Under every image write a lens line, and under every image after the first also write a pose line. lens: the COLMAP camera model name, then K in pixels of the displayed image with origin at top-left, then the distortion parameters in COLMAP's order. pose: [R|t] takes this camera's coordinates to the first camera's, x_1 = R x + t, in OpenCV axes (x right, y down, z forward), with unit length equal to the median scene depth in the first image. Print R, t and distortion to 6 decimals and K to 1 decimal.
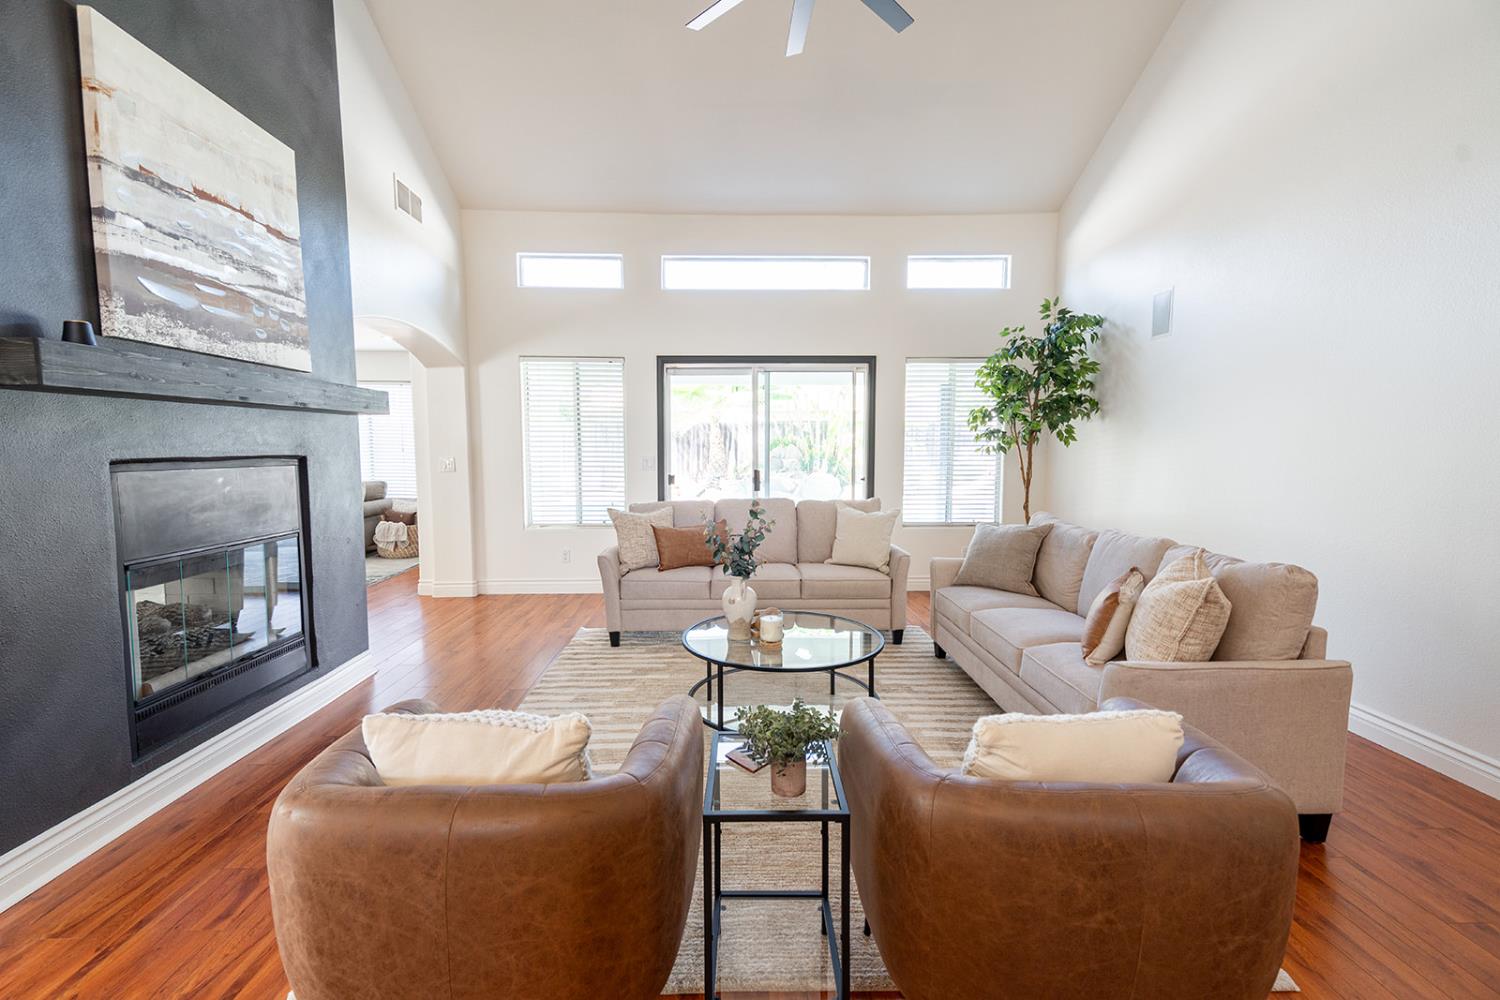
lens RADIAL K [[660.3, 0, 746.6], [0, 660.3, 499.0], [0, 0, 1]] dist [0.039891, -0.009819]
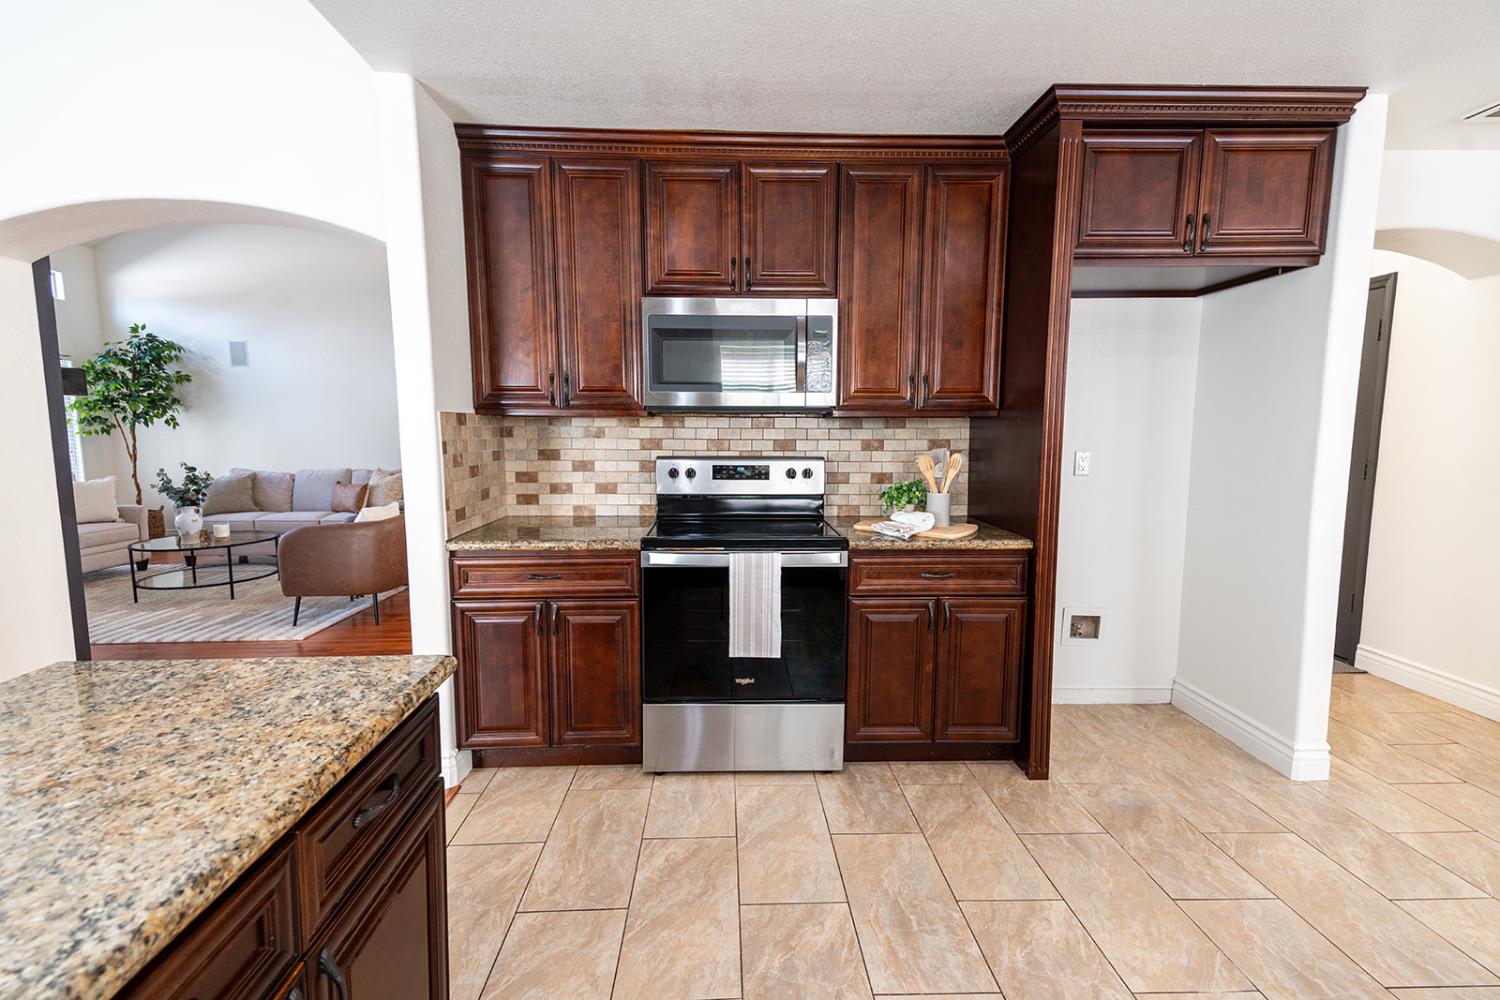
lens RADIAL K [[660.3, 0, 746.6], [0, 660.3, 499.0], [0, 0, 1]] dist [0.039891, -0.009819]
pose [[-0.012186, -0.104049, 0.994498, -1.076837], [0.081566, 0.991153, 0.104699, 0.020136], [-0.996593, 0.082393, -0.003591, -0.253139]]
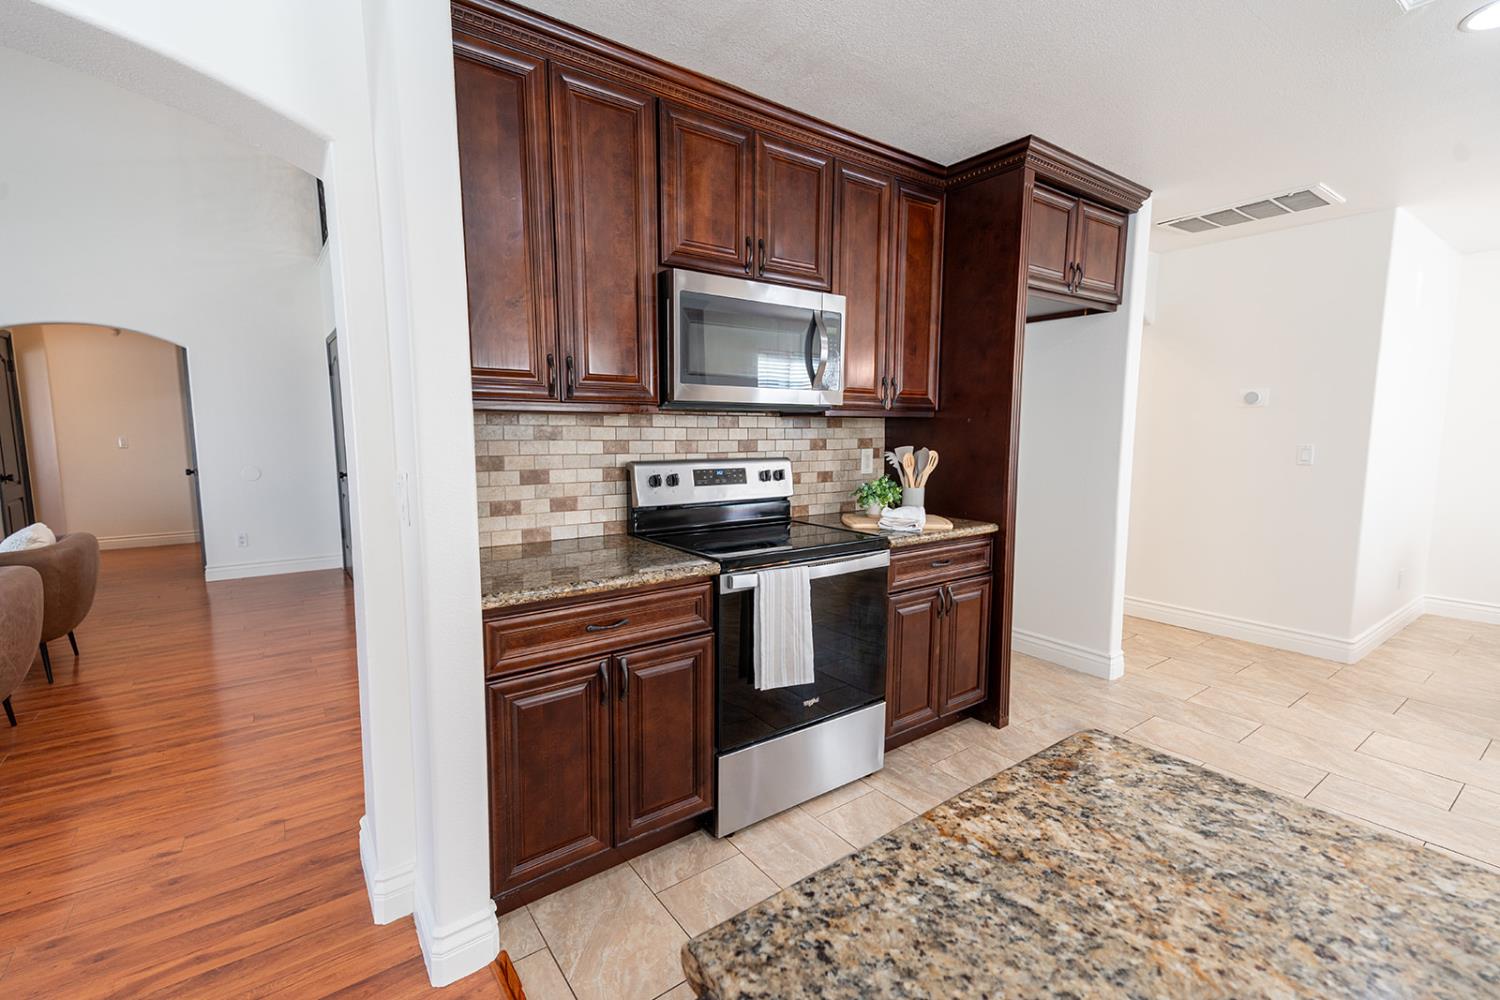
lens RADIAL K [[654.9, 0, 744.3], [0, 654.9, 499.7], [0, 0, 1]] dist [0.041790, -0.012611]
pose [[-0.569795, -0.087523, 0.817113, -0.926590], [0.067944, 0.985891, 0.152980, -0.003820], [-0.818974, 0.142686, -0.555809, 0.035284]]
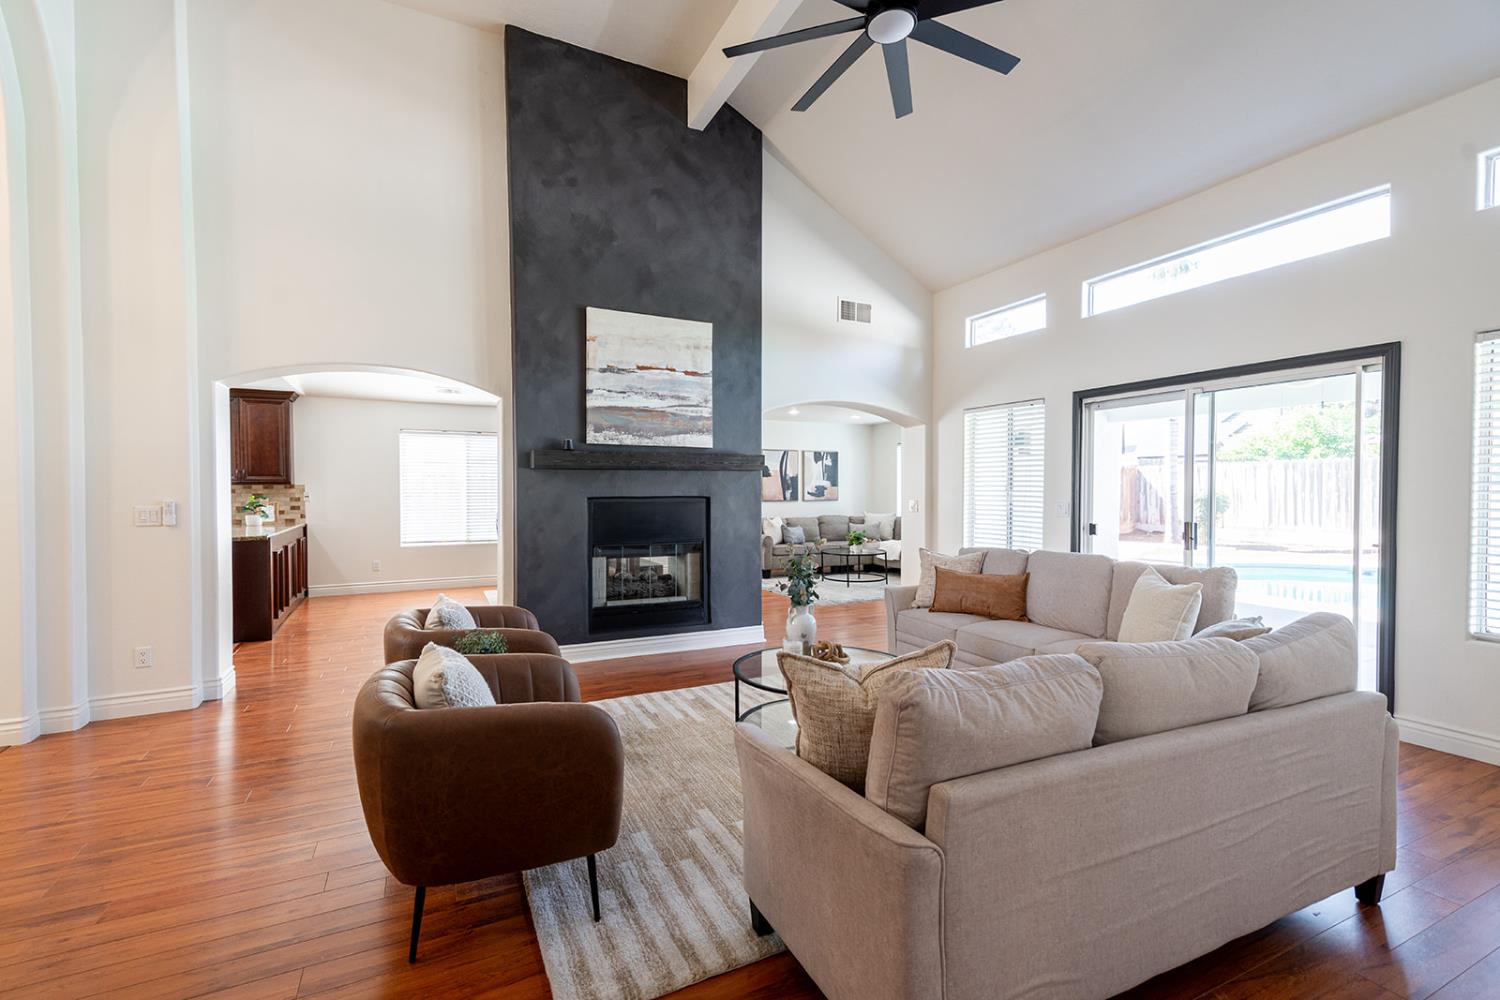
lens RADIAL K [[660.3, 0, 746.6], [0, 660.3, 499.0], [0, 0, 1]] dist [0.039891, -0.009819]
pose [[0.415496, 0.012825, -0.909505, 0.614089], [-0.073102, 0.997137, -0.019335, -0.022356], [0.906653, 0.074520, 0.415244, 0.263928]]
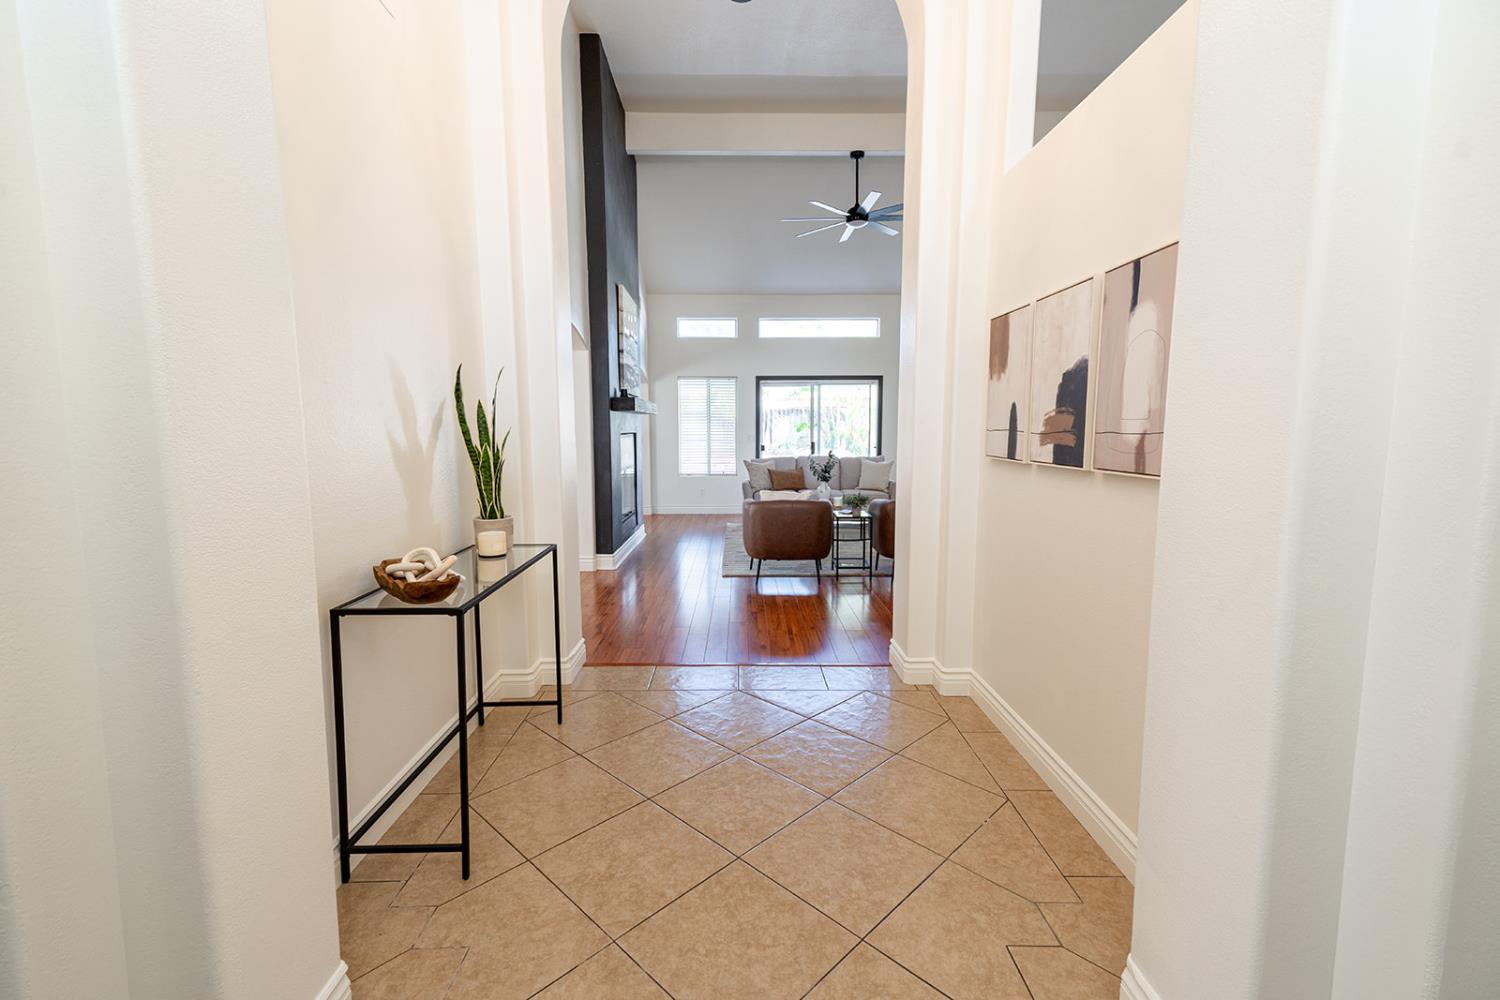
lens RADIAL K [[664.8, 0, 747.3], [0, 664.8, 500.1], [0, 0, 1]] dist [0.030040, -0.001108]
pose [[0.999919, -0.000203, -0.012749, -0.162832], [0.000551, 0.999629, 0.027231, 0.072773], [0.012739, -0.027236, 0.999548, -0.897234]]
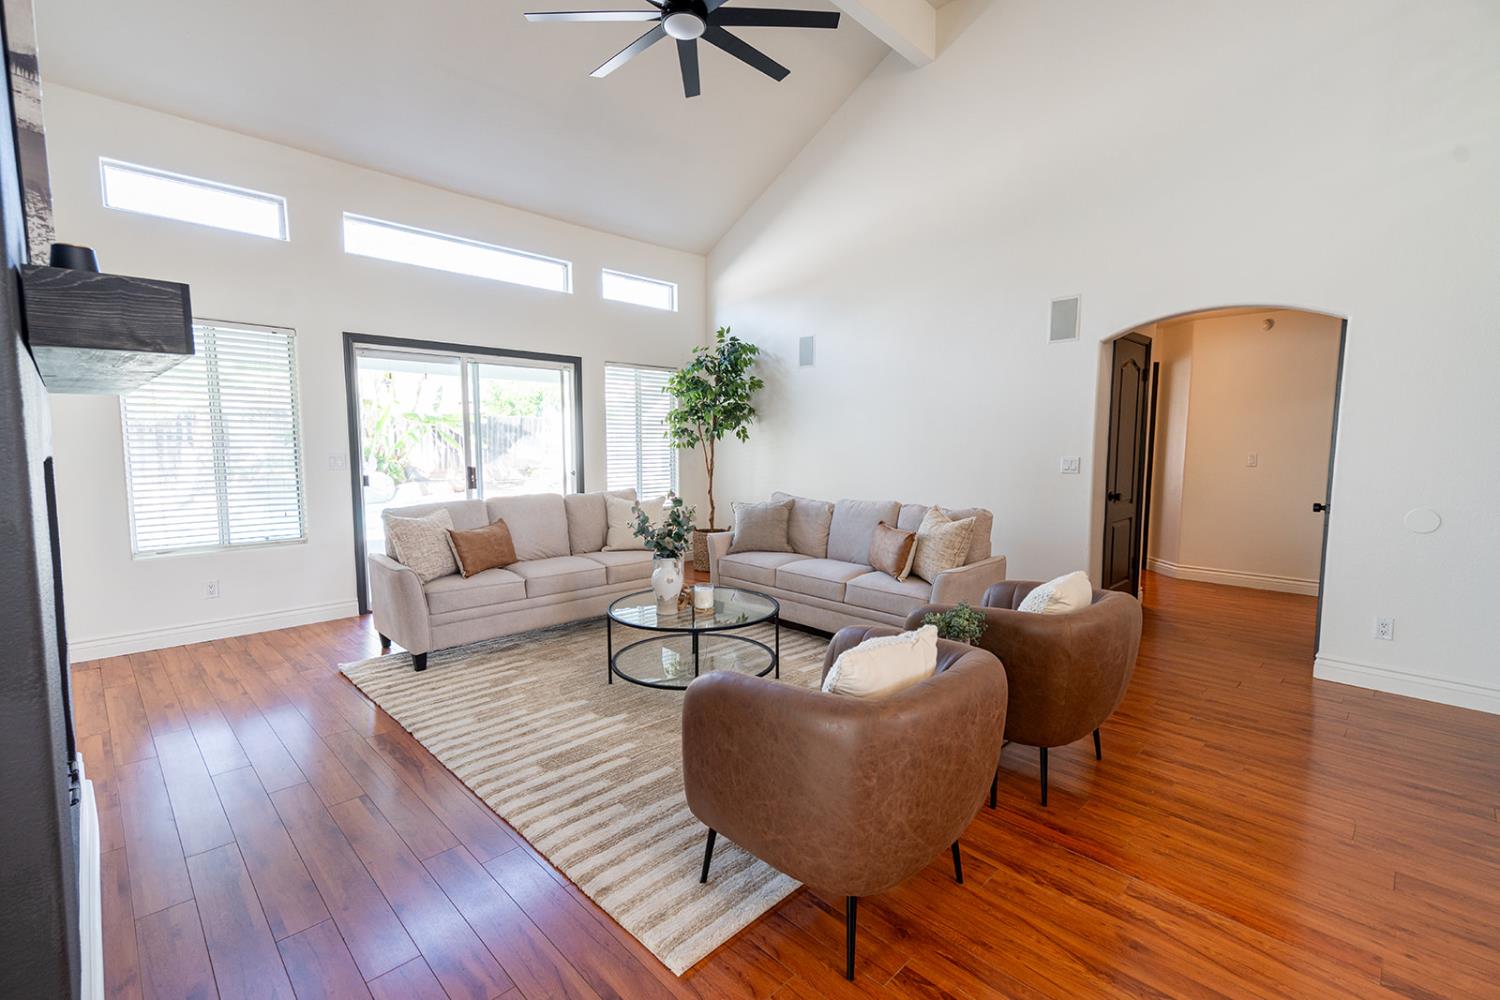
lens RADIAL K [[660.3, 0, 746.6], [0, 660.3, 499.0], [0, 0, 1]] dist [0.039891, -0.009819]
pose [[0.727797, -0.057443, 0.683383, -0.424120], [0.051909, 0.998241, 0.028626, -0.006051], [-0.683826, 0.014640, 0.729499, 0.052169]]
